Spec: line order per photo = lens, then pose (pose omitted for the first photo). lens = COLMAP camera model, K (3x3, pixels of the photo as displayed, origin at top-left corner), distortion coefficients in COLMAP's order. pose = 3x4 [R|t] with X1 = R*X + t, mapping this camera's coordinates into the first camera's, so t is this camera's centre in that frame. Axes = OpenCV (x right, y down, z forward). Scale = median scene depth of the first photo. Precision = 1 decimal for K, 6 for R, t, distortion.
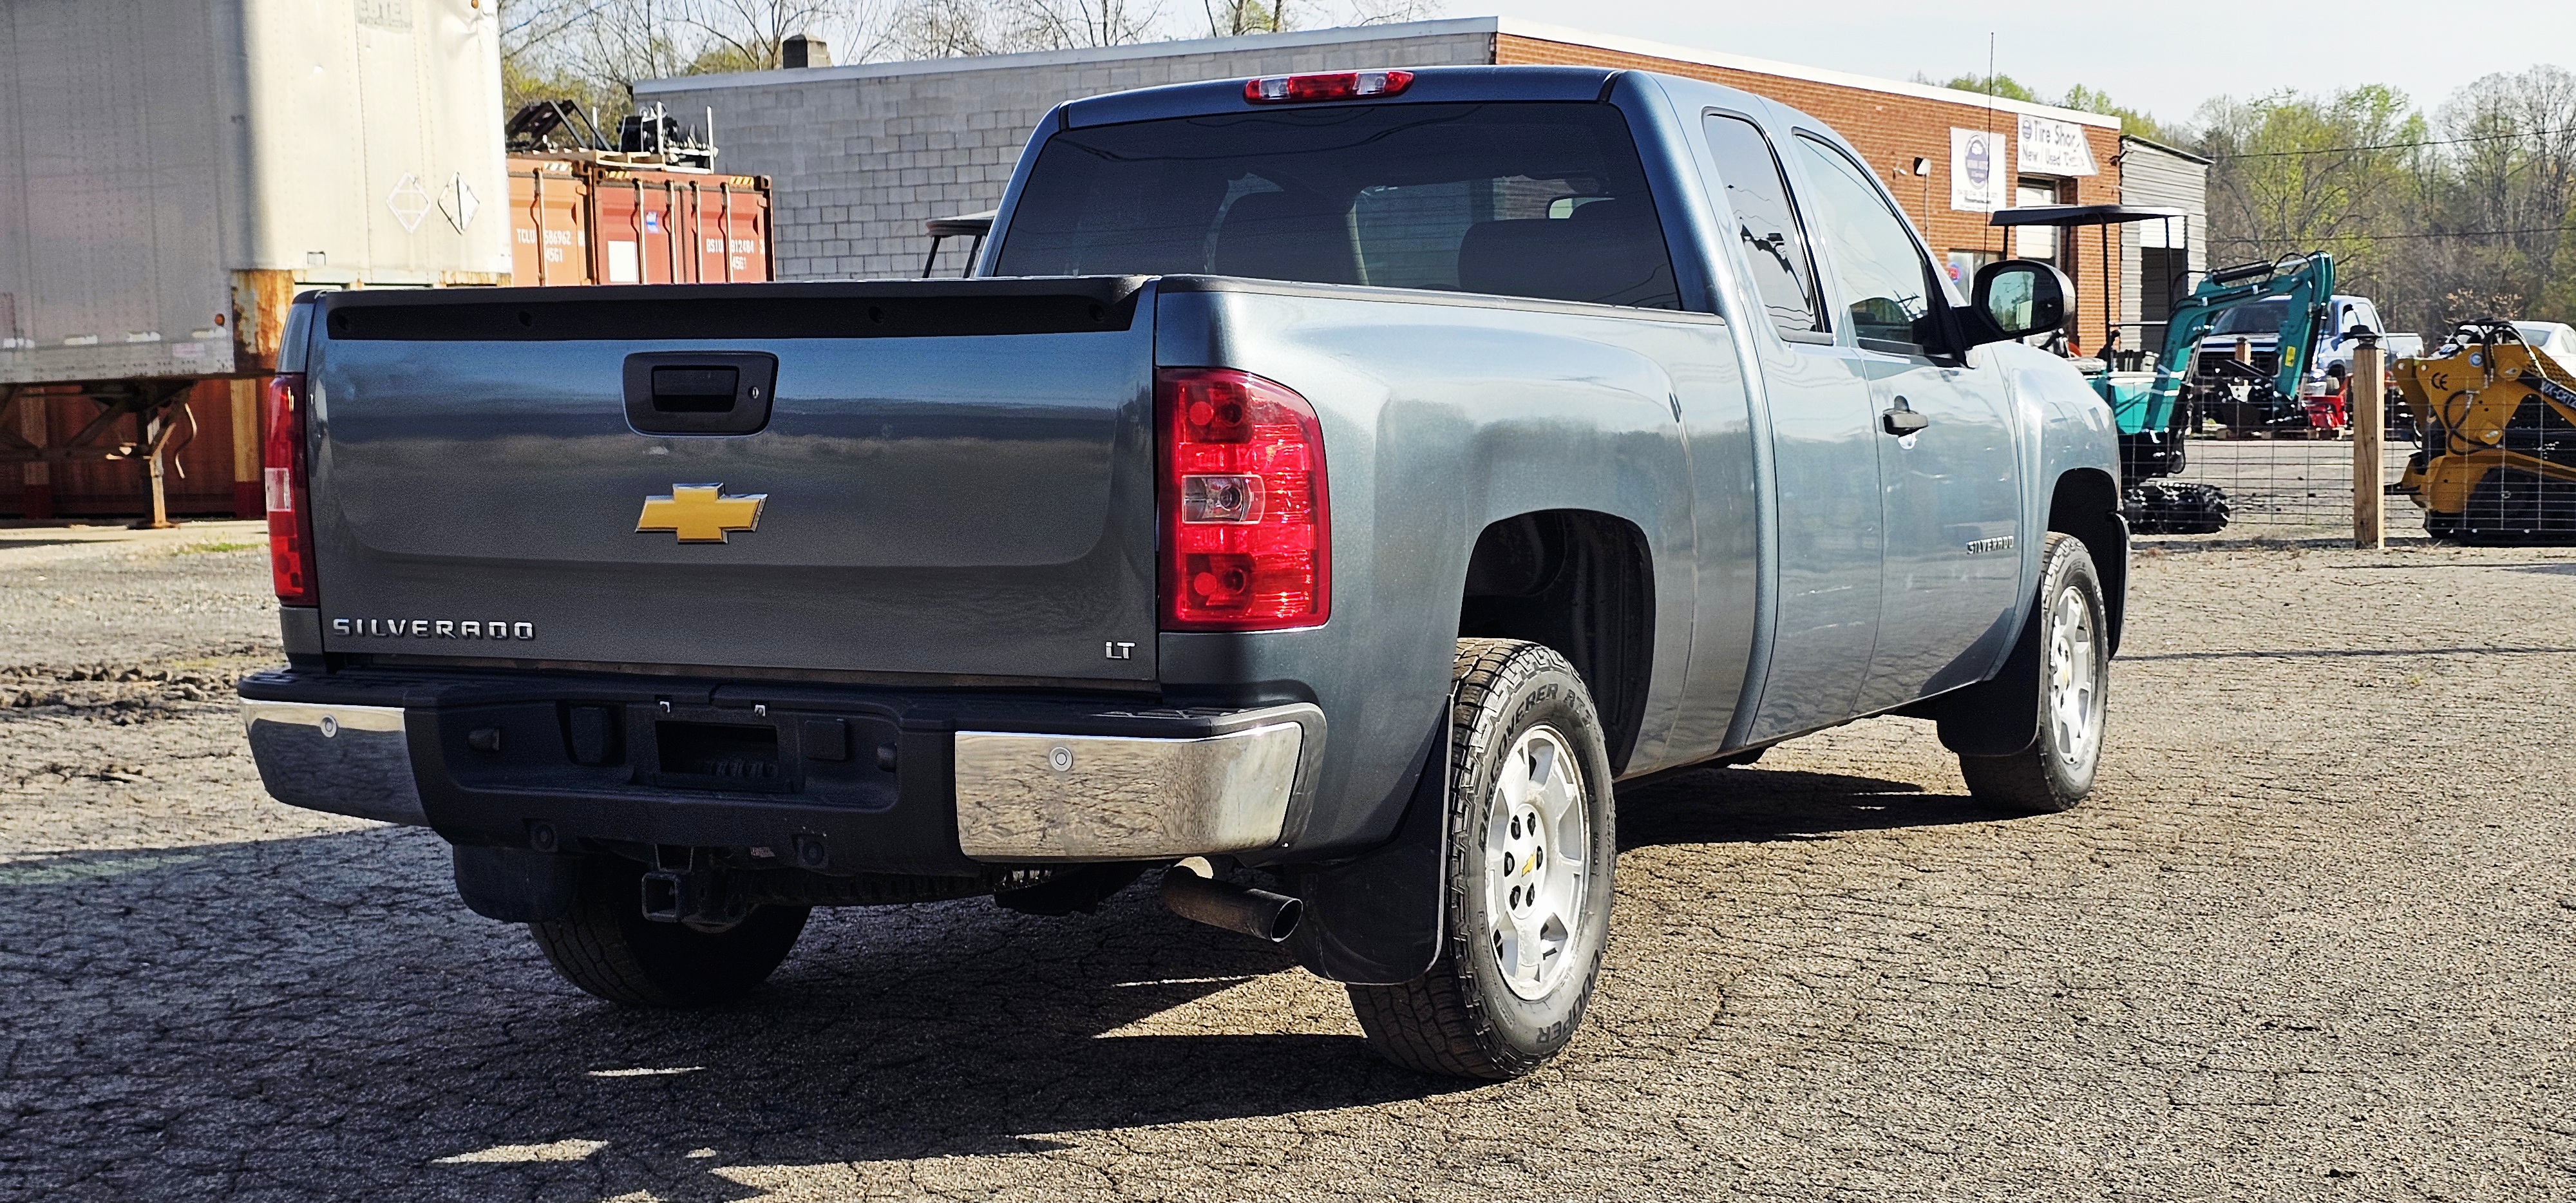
lens RADIAL K [[3640.3, 0, 1298.3], [0, 3640.3, 530.3], [0, 0, 1]] dist [0.109822, 0.000000]
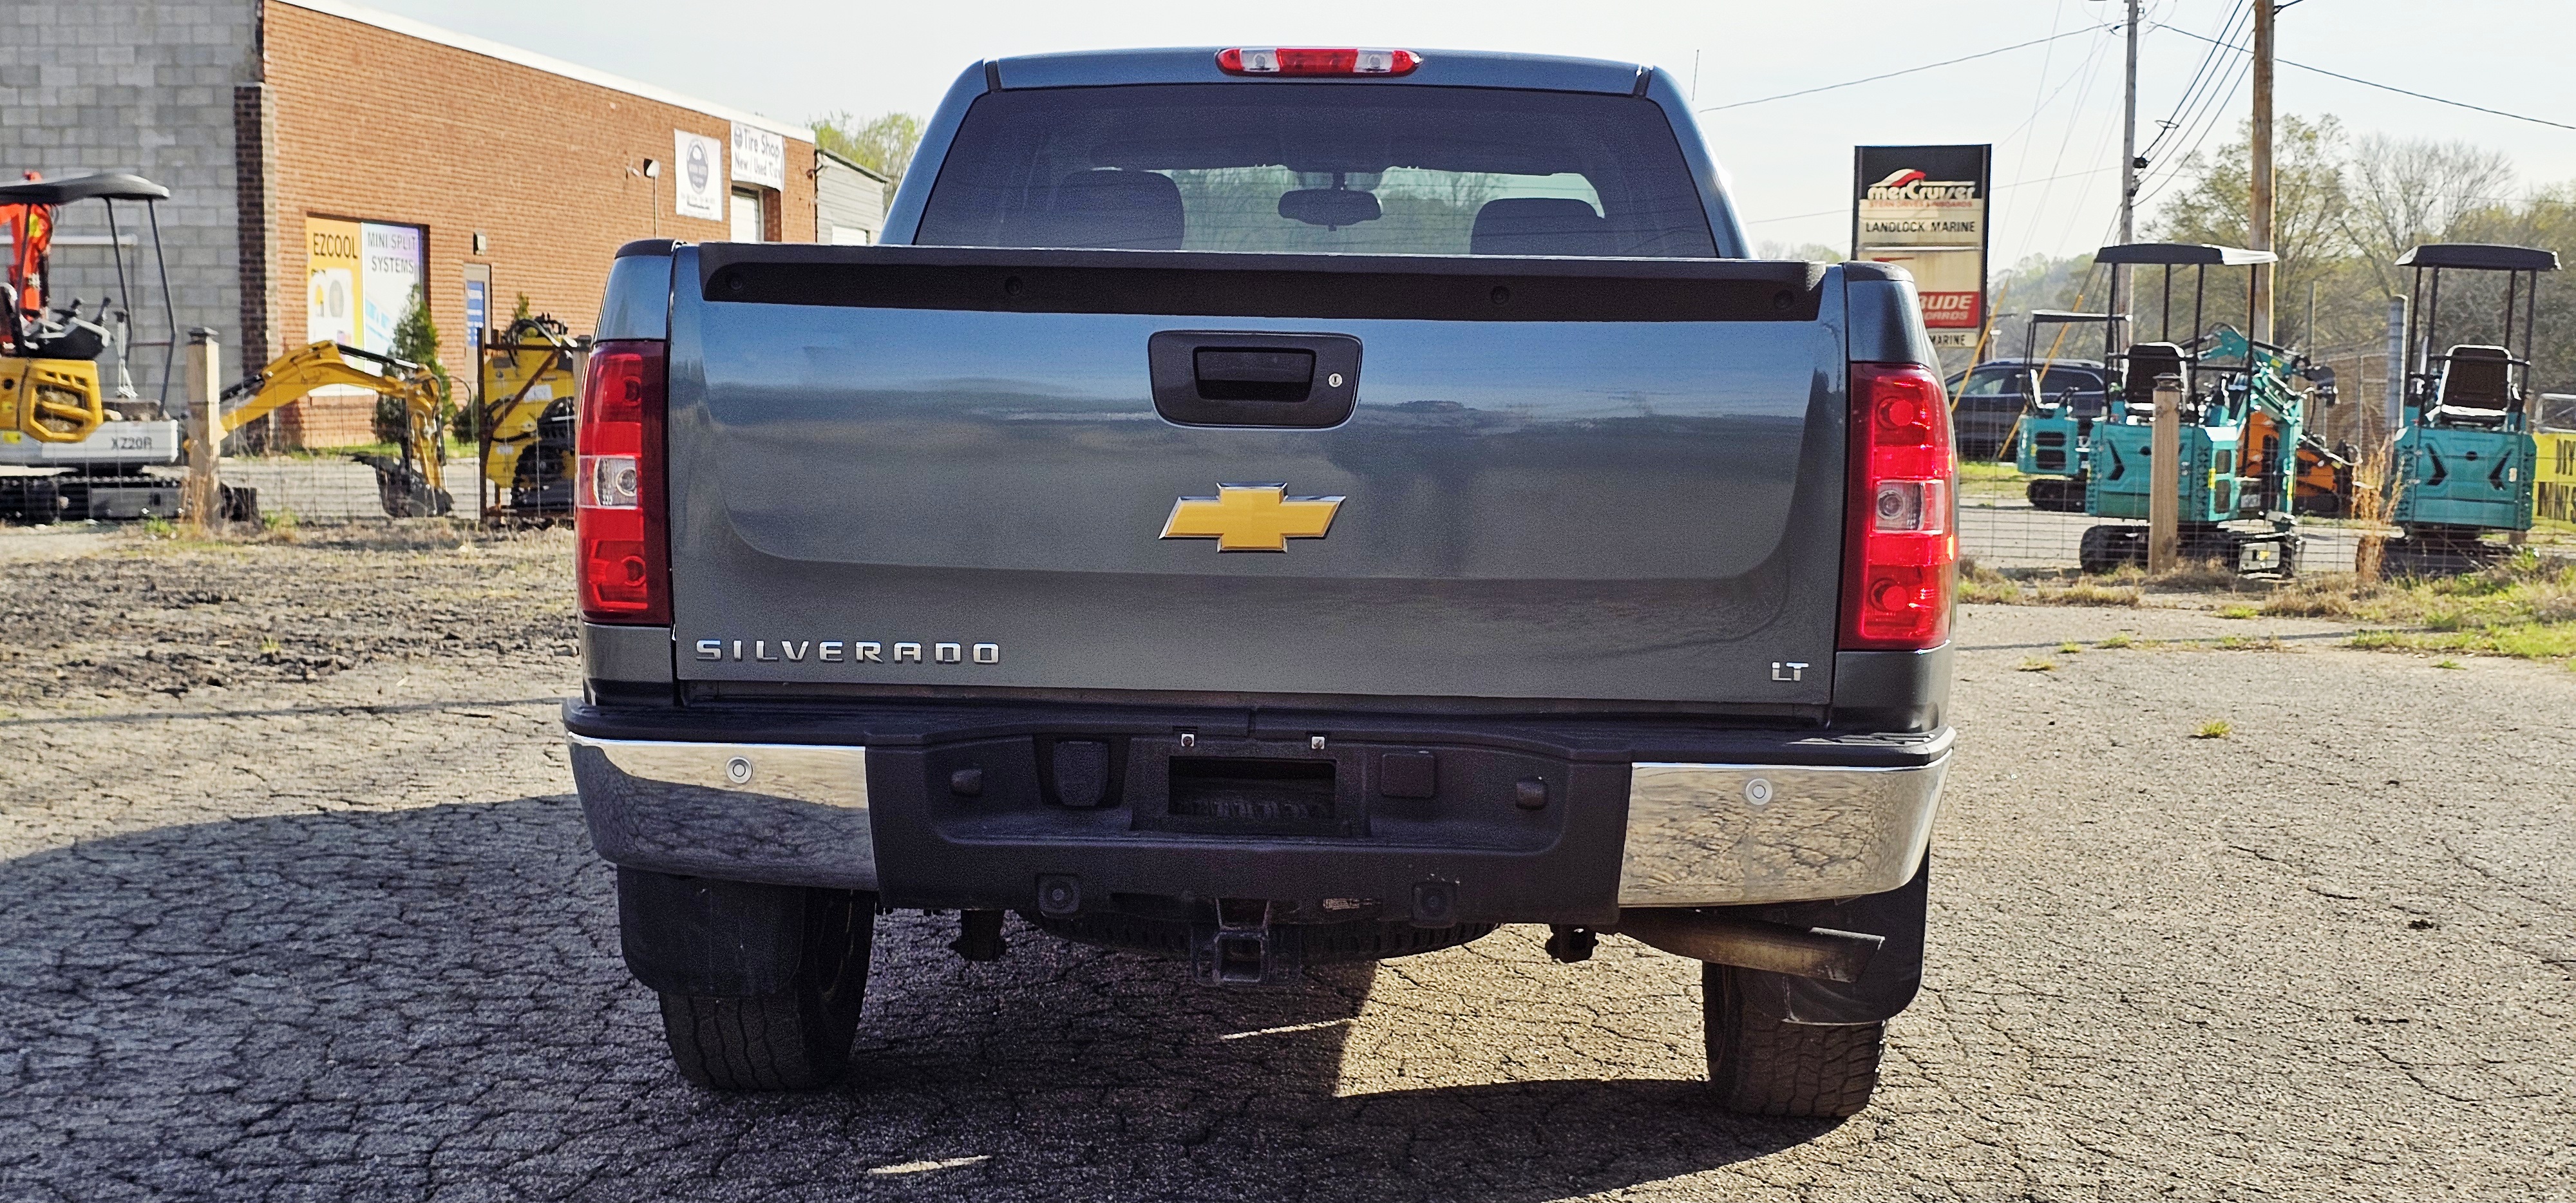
lens RADIAL K [[3640.3, 0, 1292.6], [0, 3640.3, 607.9], [0, 0, 1]] dist [0.109822, 0.000000]
pose [[0.907659, -0.001613, 0.419705, -0.501885], [-0.006214, 0.999831, 0.017283, 0.001818], [-0.419662, -0.018295, 0.907496, 0.203599]]
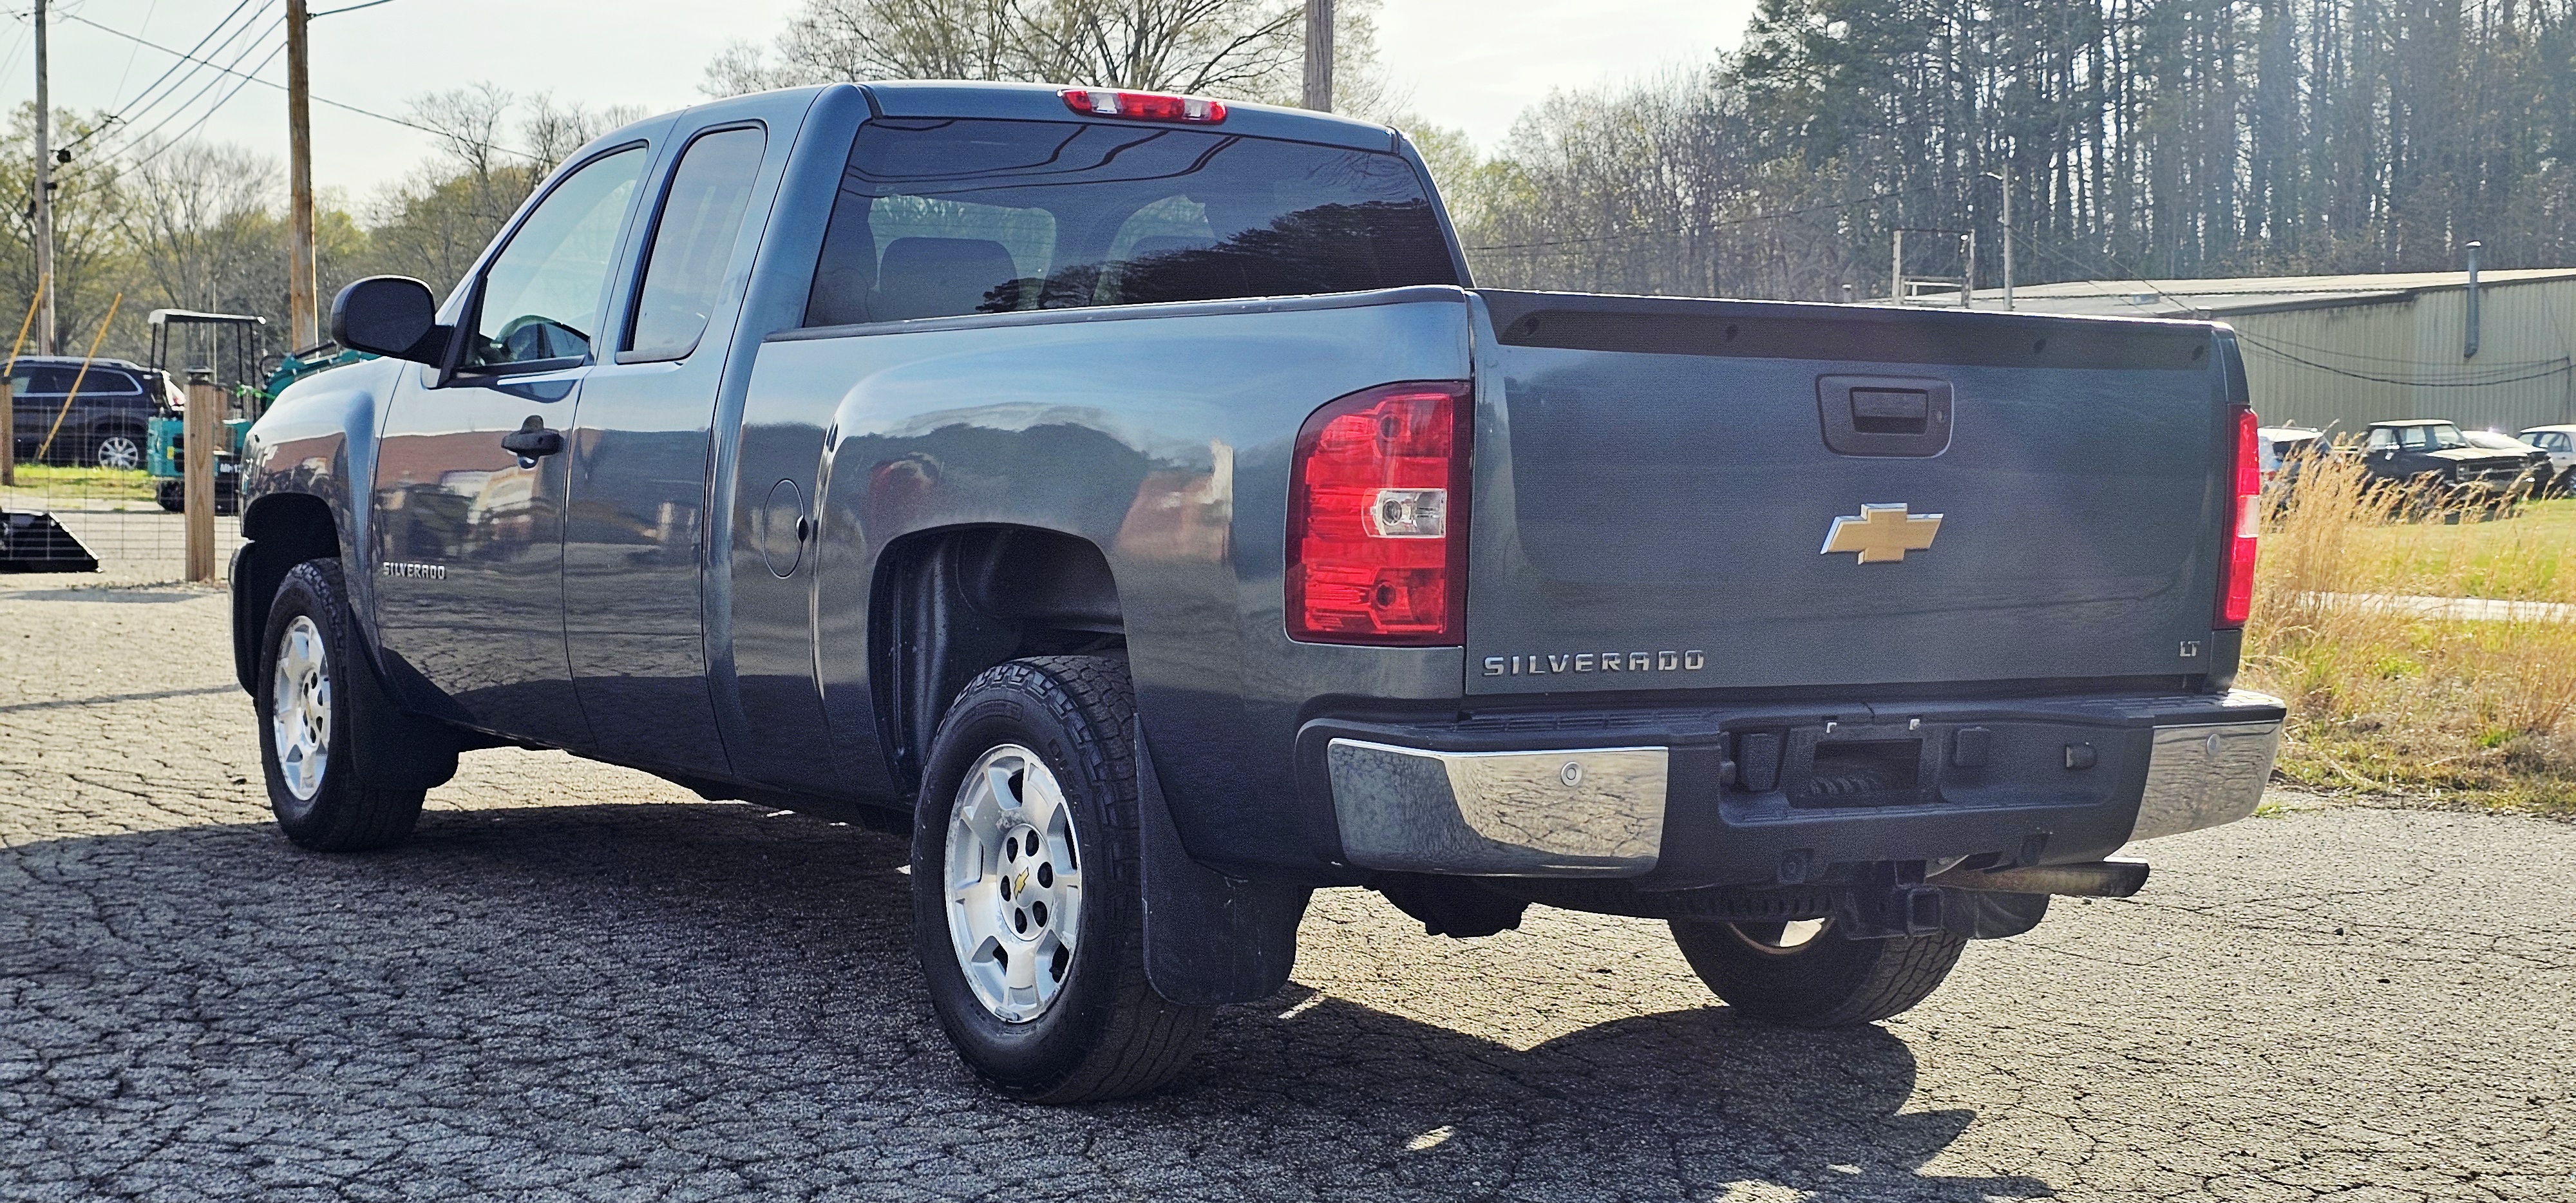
lens RADIAL K [[3640.3, 0, 1287.5], [0, 3640.3, 602.4], [0, 0, 1]] dist [0.109822, 0.000000]
pose [[0.492436, -0.025947, 0.869962, -1.091097], [0.017108, 0.999651, 0.020131, -0.008516], [-0.870180, 0.004970, 0.492708, 0.624348]]
